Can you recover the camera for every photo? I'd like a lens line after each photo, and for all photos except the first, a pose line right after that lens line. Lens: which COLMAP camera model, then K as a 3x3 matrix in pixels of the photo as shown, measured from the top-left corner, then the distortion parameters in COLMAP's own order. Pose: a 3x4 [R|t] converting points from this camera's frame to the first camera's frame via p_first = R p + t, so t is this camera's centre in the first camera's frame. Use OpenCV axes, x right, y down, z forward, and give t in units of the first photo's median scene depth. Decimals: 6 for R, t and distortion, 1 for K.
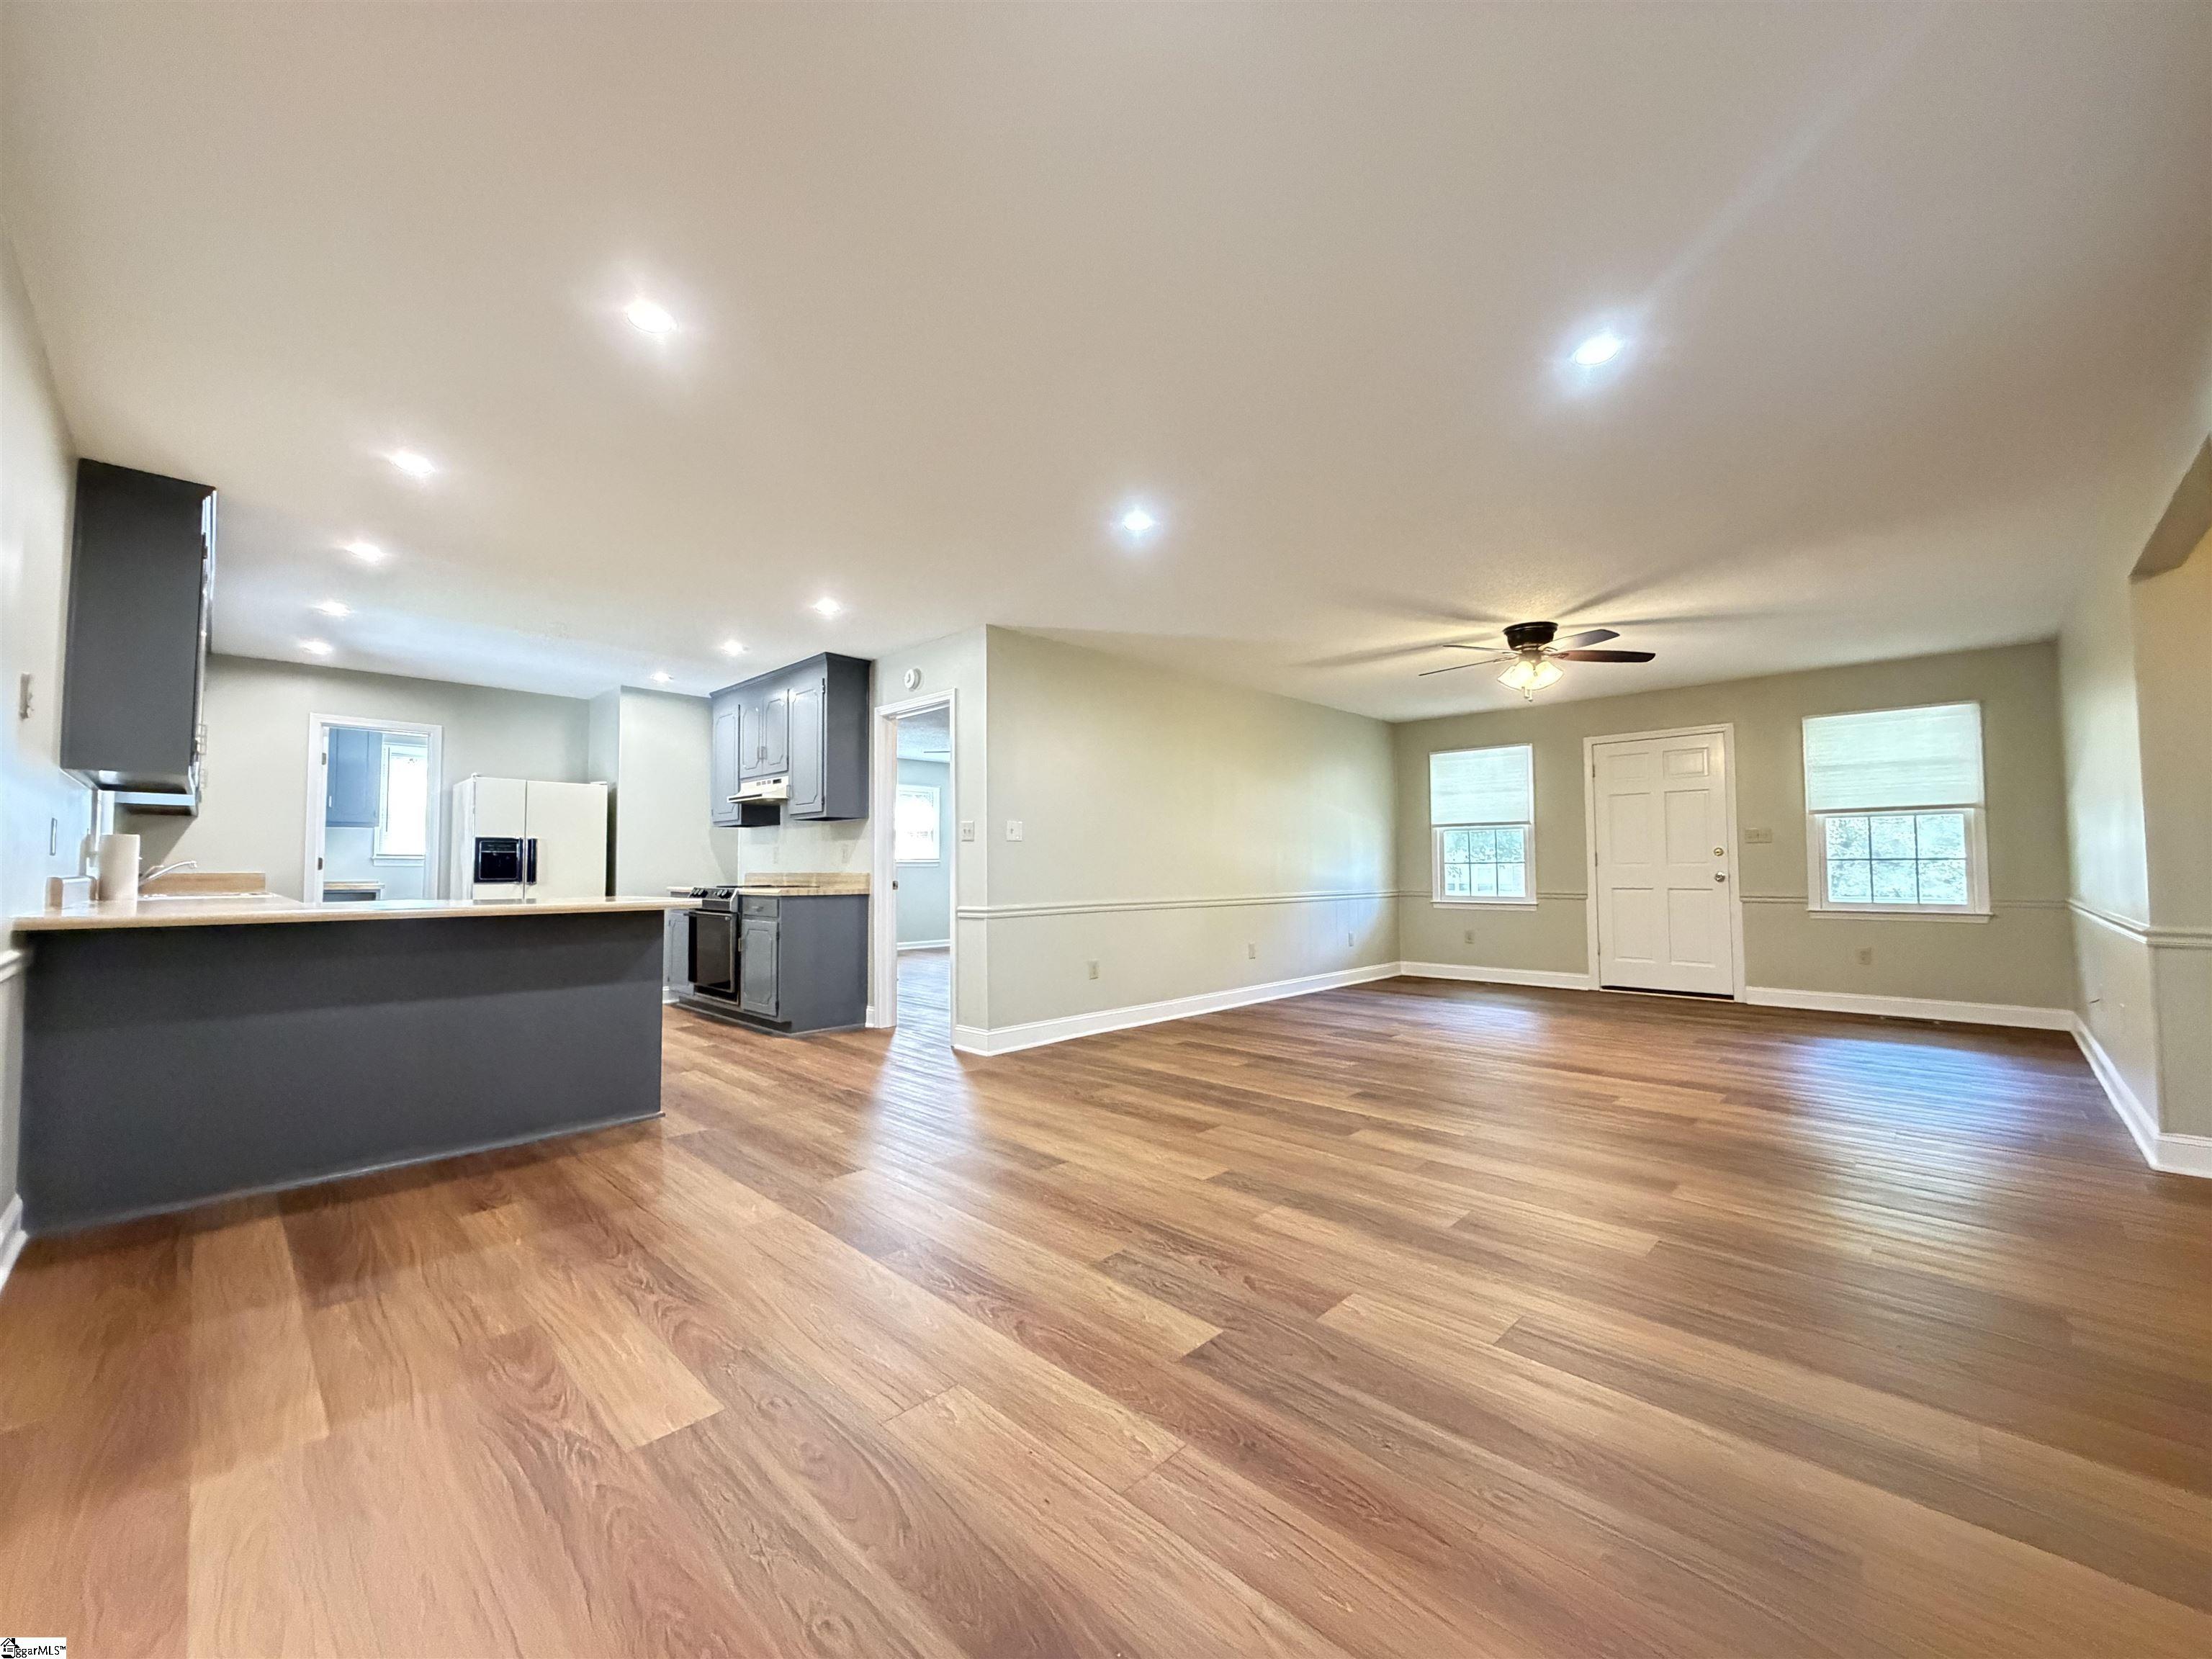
lens RADIAL K [[878.1, 0, 1102.4], [0, 878.1, 831.0], [0, 0, 1]] dist [0.001368, -0.000442]
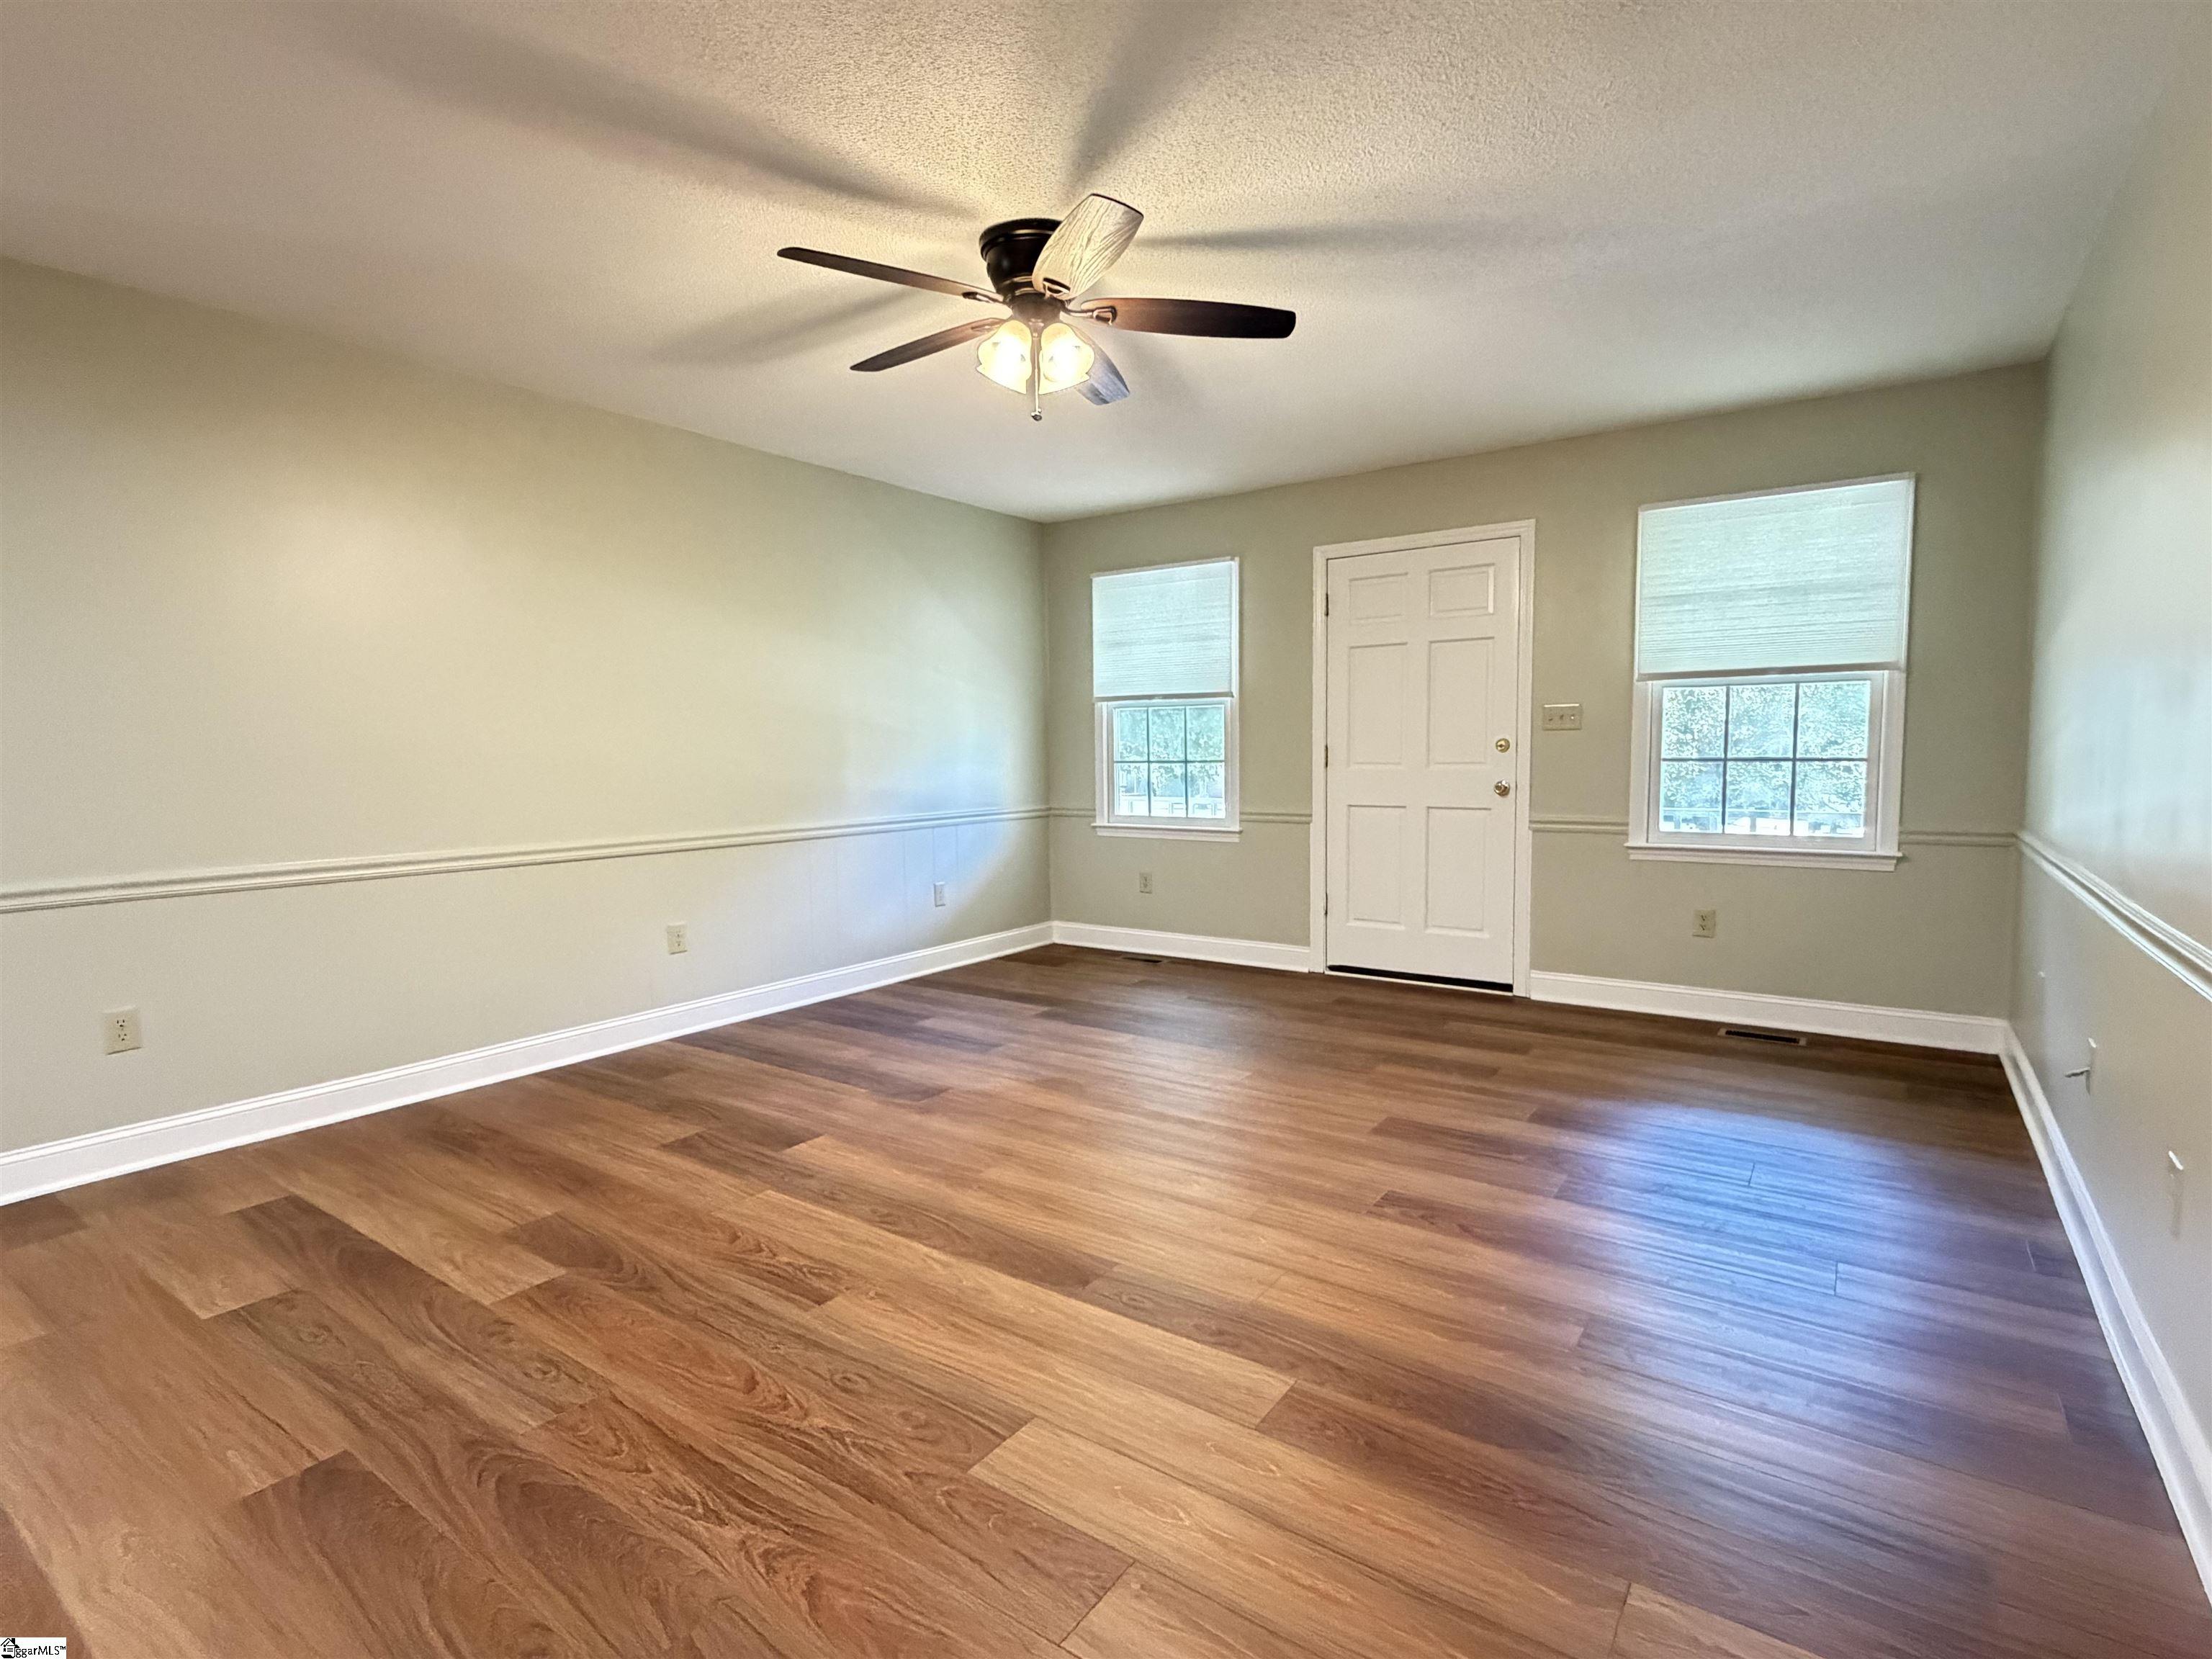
lens RADIAL K [[1081.4, 0, 1104.3], [0, 1081.4, 832.5], [0, 0, 1]] dist [0.003480, -0.000780]
pose [[0.987068, -0.019353, 0.159132, 0.358114], [0.000096, 0.992757, 0.120139, -0.005934], [-0.160305, -0.118570, 0.979920, 0.363116]]
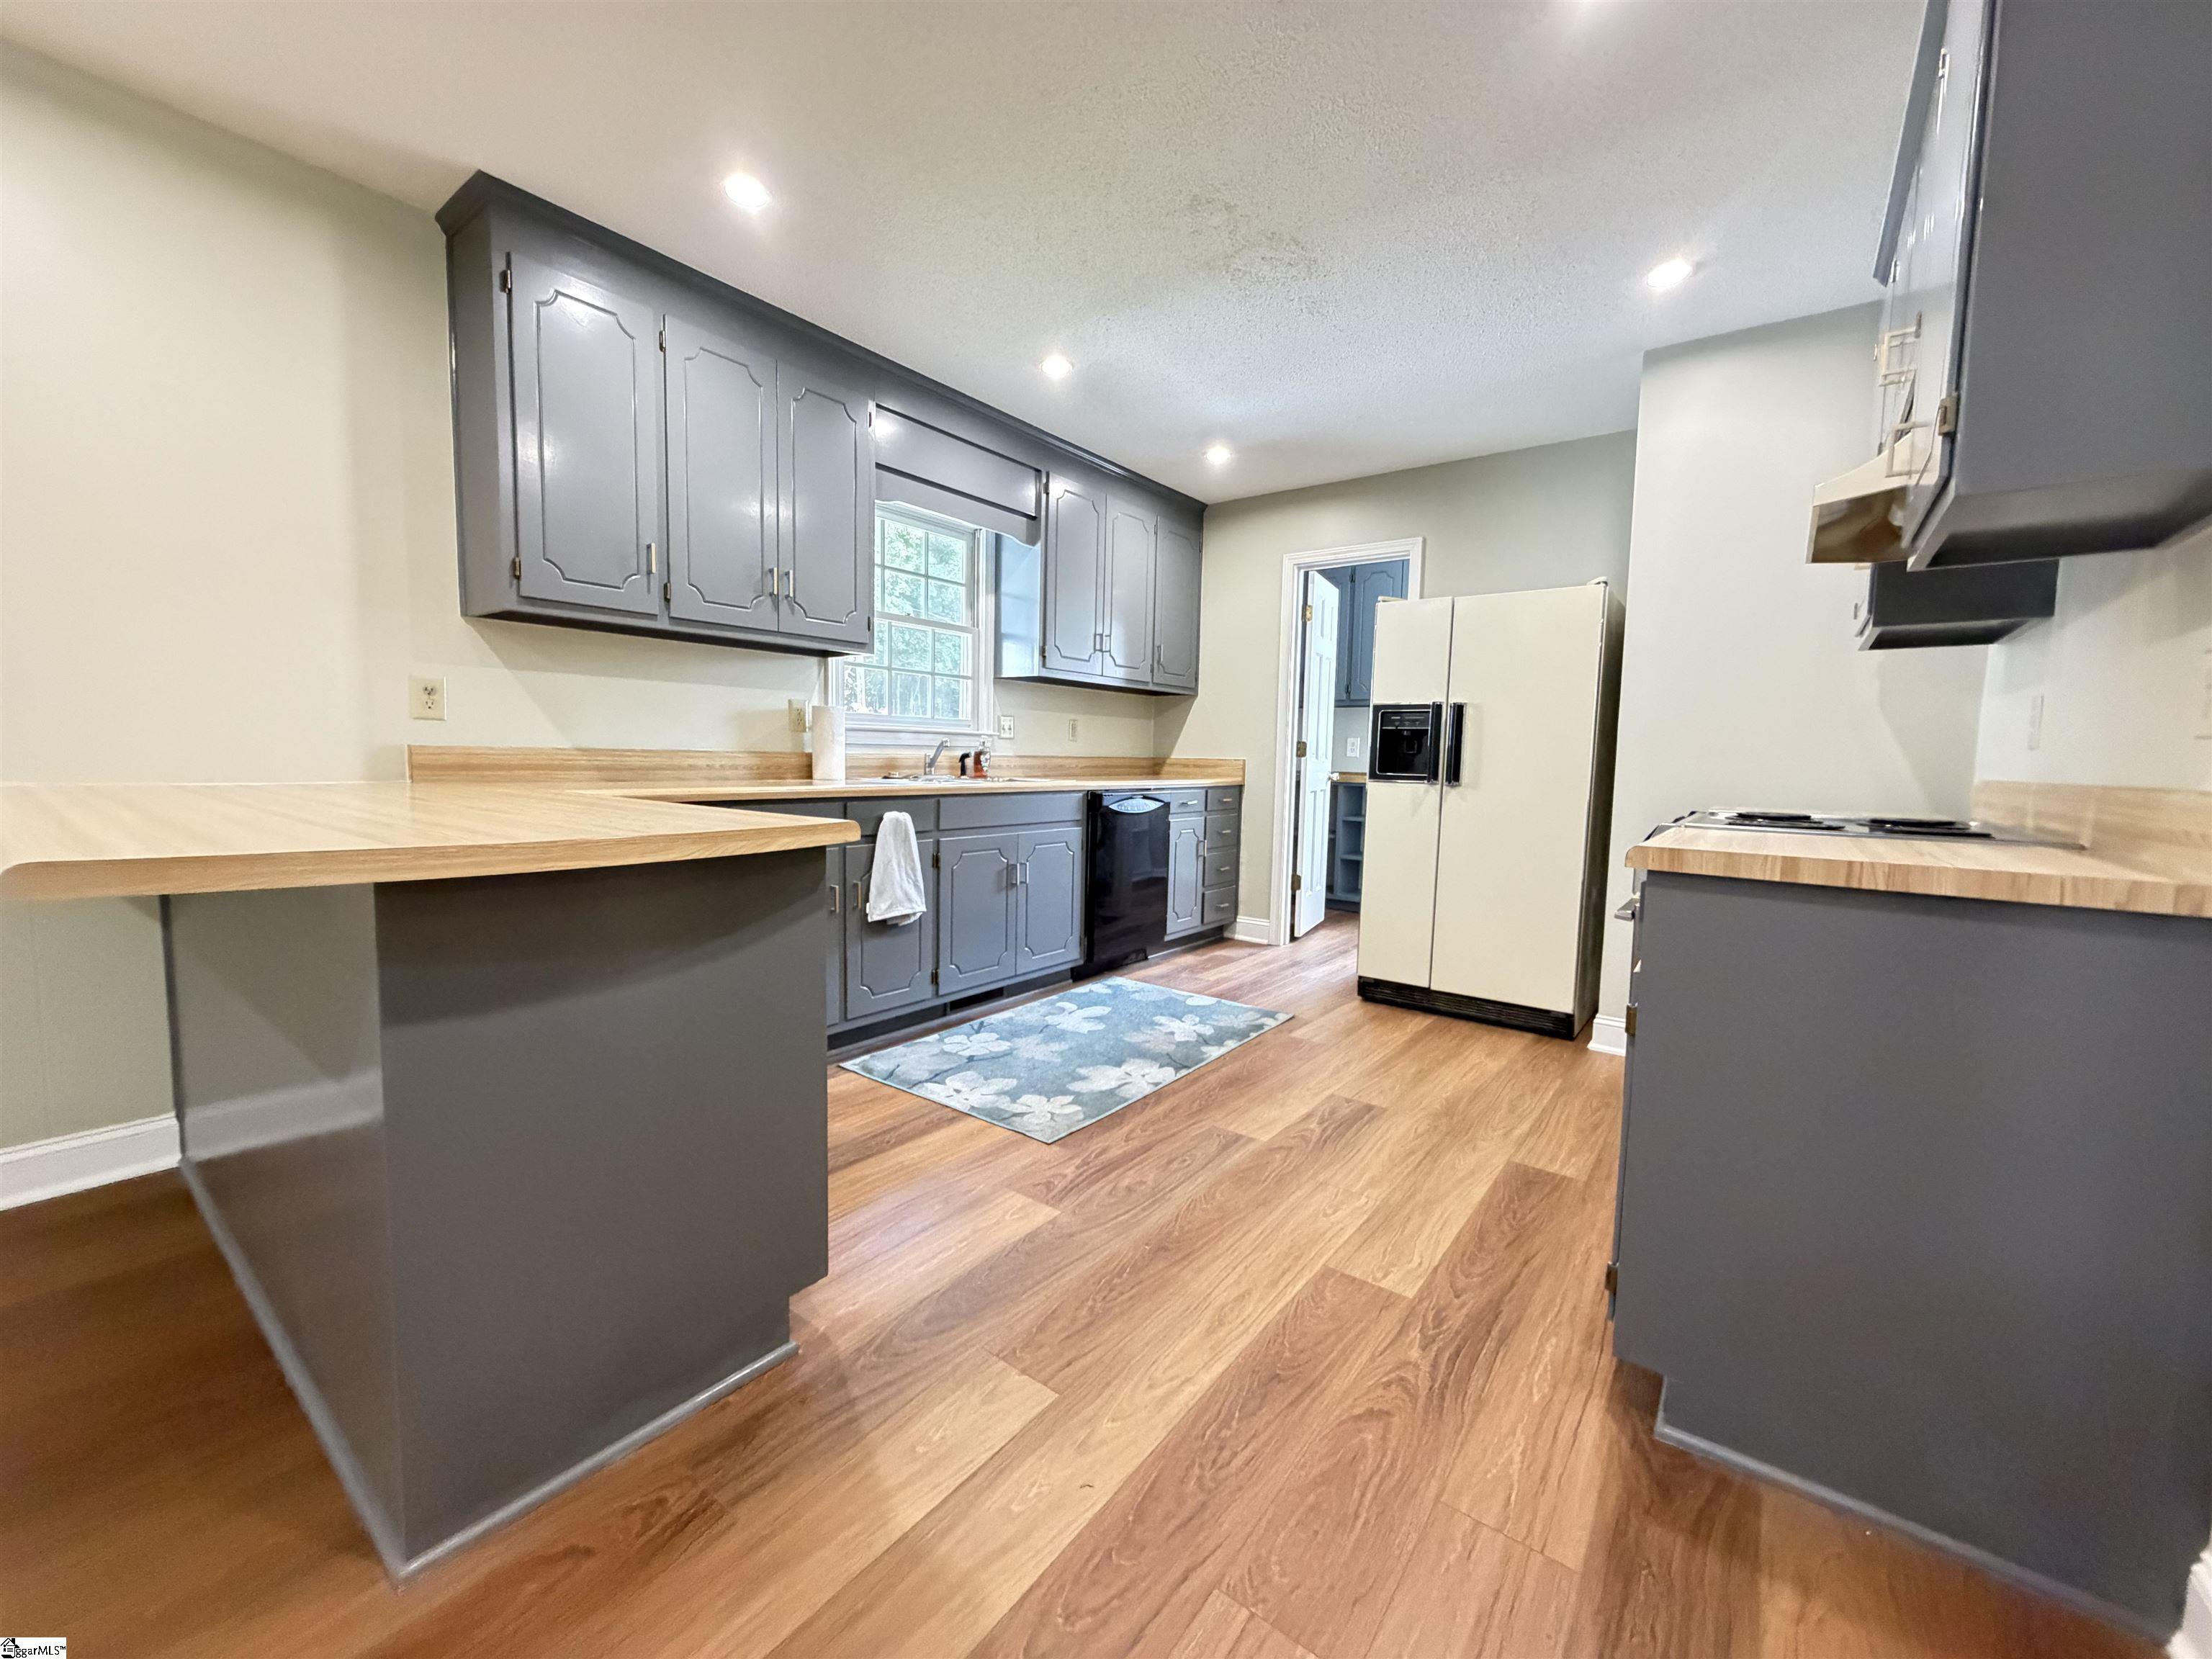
lens RADIAL K [[878.1, 0, 1097.9], [0, 878.1, 829.0], [0, 0, 1]] dist [0.001368, -0.000442]
pose [[0.116987, 0.087790, -0.989246, -0.126249], [0.021964, 0.995613, 0.090953, 0.032715], [0.992891, -0.032368, 0.114545, 0.727607]]
